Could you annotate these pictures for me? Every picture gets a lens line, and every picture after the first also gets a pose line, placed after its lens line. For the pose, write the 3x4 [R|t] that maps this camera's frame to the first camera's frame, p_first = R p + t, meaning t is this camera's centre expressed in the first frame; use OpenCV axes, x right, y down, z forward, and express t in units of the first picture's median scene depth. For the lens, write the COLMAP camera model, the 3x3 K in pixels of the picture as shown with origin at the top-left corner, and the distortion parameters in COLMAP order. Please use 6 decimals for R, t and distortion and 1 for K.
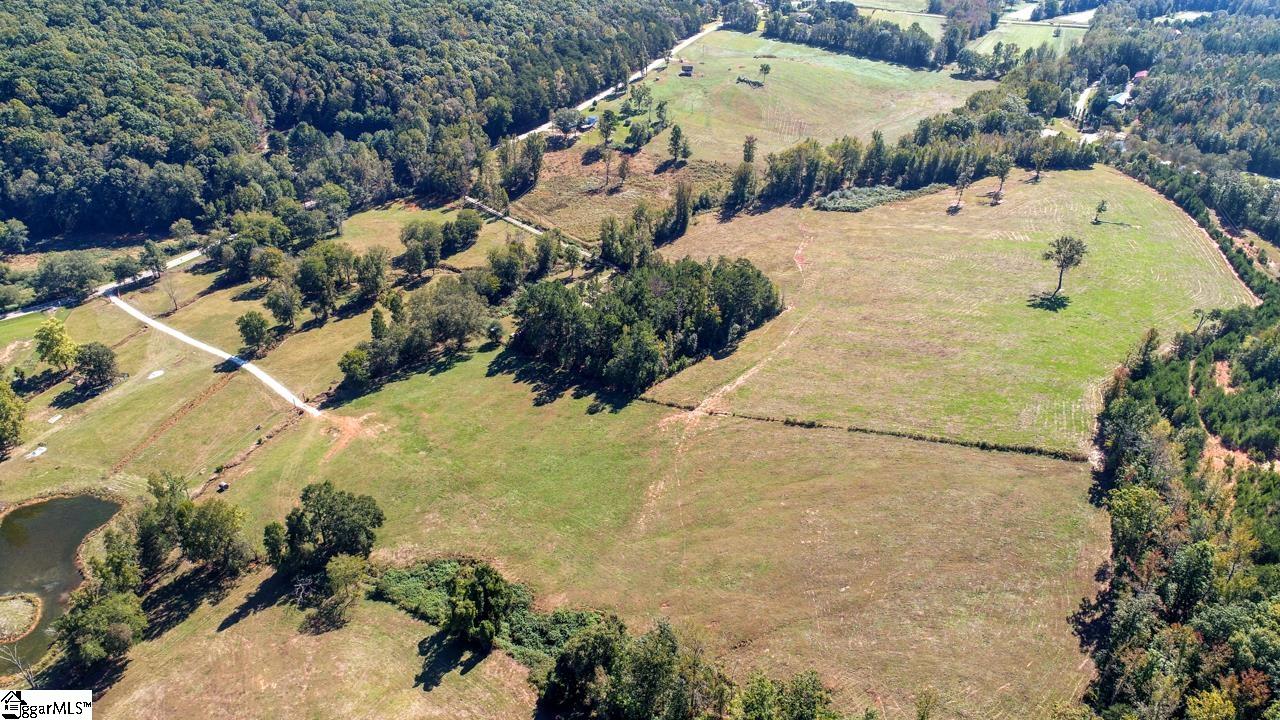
lens RADIAL K [[859.2, 0, 641.7], [0, 859.2, 354.2], [0, 0, 1]] dist [0.003788, -0.003776]
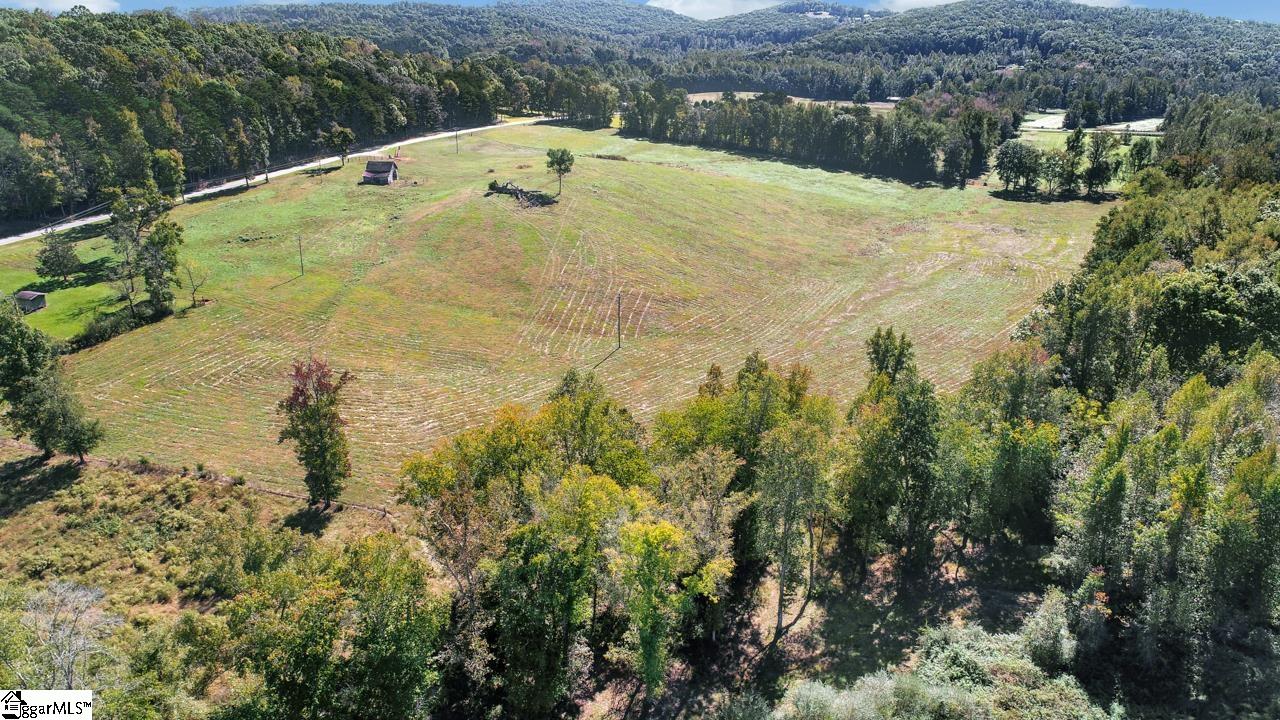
lens RADIAL K [[859.2, 0, 641.7], [0, 859.2, 354.2], [0, 0, 1]] dist [0.003788, -0.003776]
pose [[0.998520, -0.014711, 0.052350, 0.190823], [0.024142, 0.982561, -0.184364, -0.208190], [-0.048725, 0.185355, 0.981463, 0.759778]]
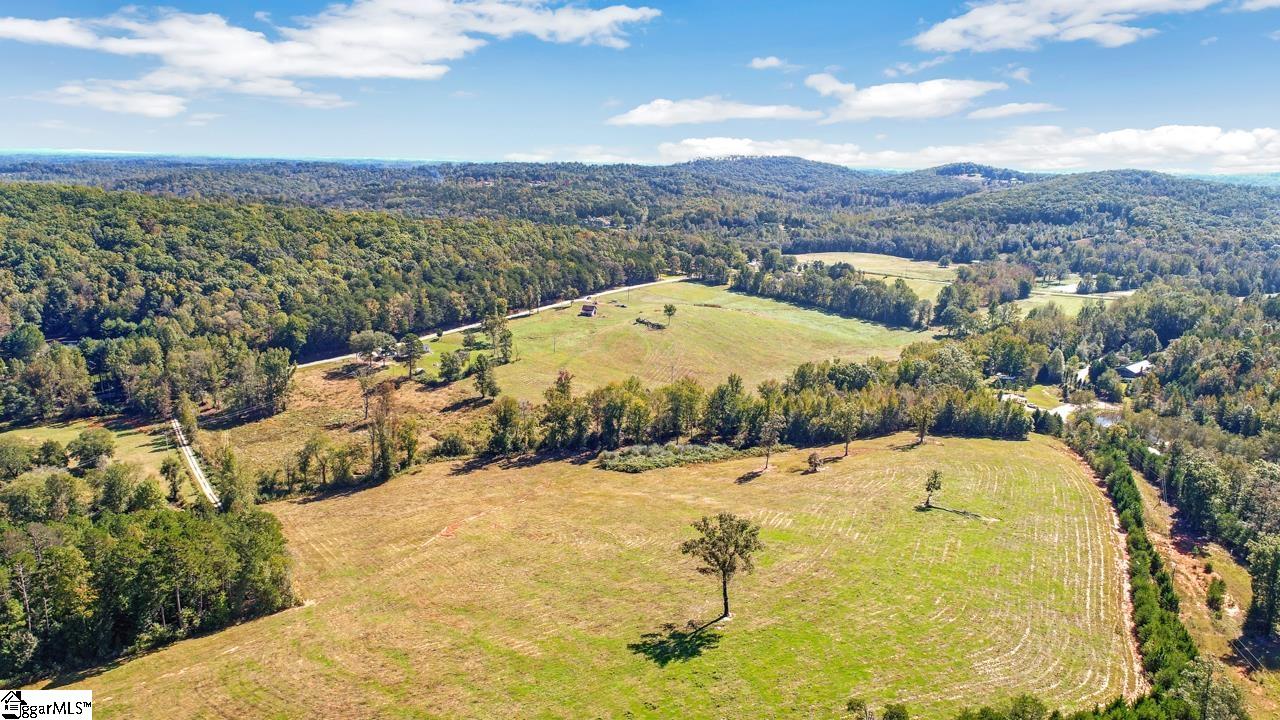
lens RADIAL K [[859.2, 0, 641.7], [0, 859.2, 354.2], [0, 0, 1]] dist [0.003788, -0.003776]
pose [[0.984078, 0.050321, -0.170465, 0.312870], [-0.102427, 0.944371, -0.312525, -0.035610], [0.145255, 0.325010, 0.934489, 0.282623]]
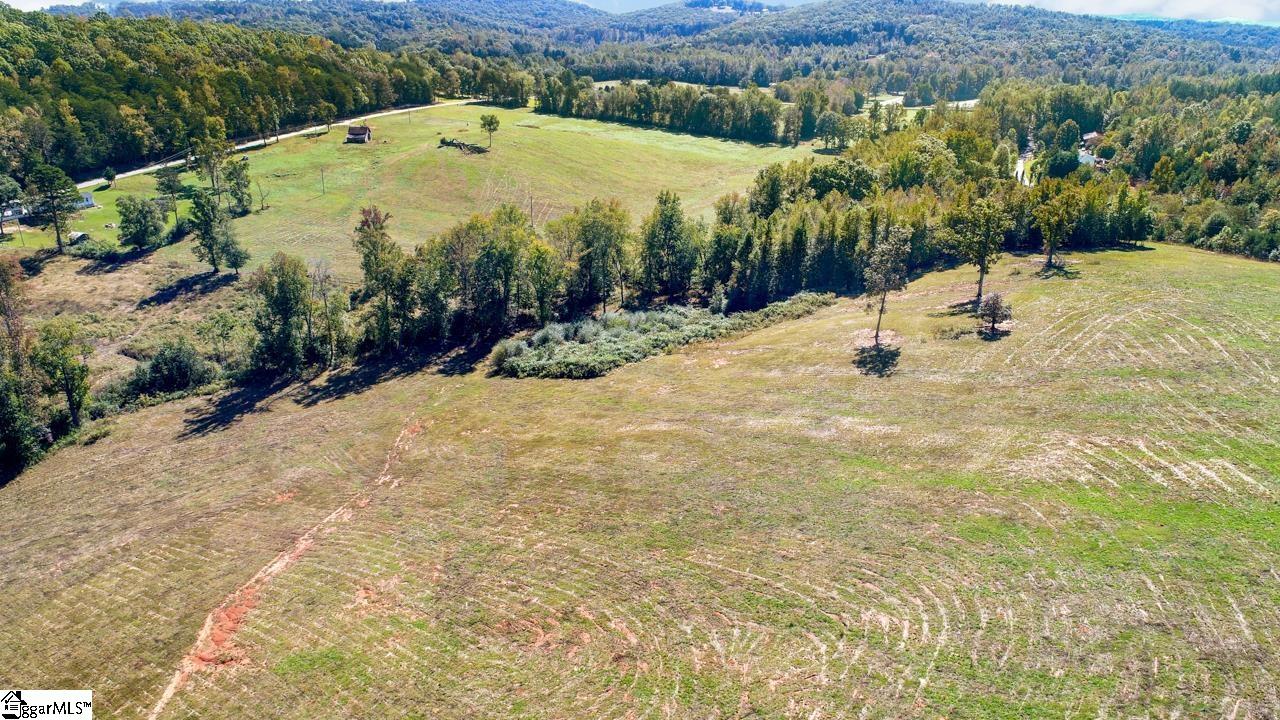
lens RADIAL K [[859.2, 0, 641.7], [0, 859.2, 354.2], [0, 0, 1]] dist [0.003788, -0.003776]
pose [[0.990019, -0.049299, 0.132032, 0.192364], [0.071903, 0.982411, -0.172334, -0.097466], [-0.121214, 0.180107, 0.976150, 0.564457]]
